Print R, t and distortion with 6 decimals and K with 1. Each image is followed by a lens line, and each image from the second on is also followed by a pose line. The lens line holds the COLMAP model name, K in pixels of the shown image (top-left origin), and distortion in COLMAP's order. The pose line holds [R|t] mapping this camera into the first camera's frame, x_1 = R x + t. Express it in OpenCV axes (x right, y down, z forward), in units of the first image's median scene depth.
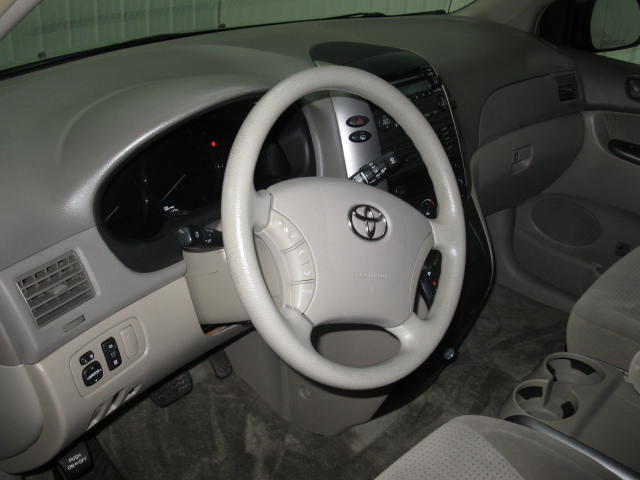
lens RADIAL K [[657.7, 0, 320.0], [0, 657.7, 240.0], [0, 0, 1]] dist [-0.135624, 0.012252]
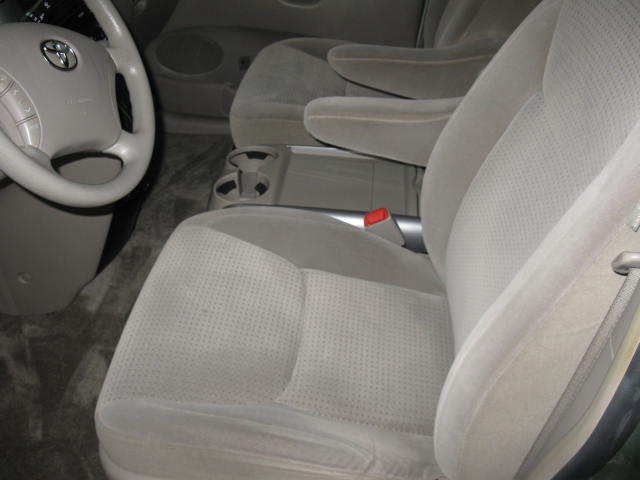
lens RADIAL K [[657.7, 0, 320.0], [0, 657.7, 240.0], [0, 0, 1]] dist [-0.135624, 0.012252]
pose [[0.785654, -0.378032, 0.489734, -0.130536], [0.288106, 0.924085, 0.251120, 0.069967], [-0.547488, -0.056198, 0.834924, -0.058993]]
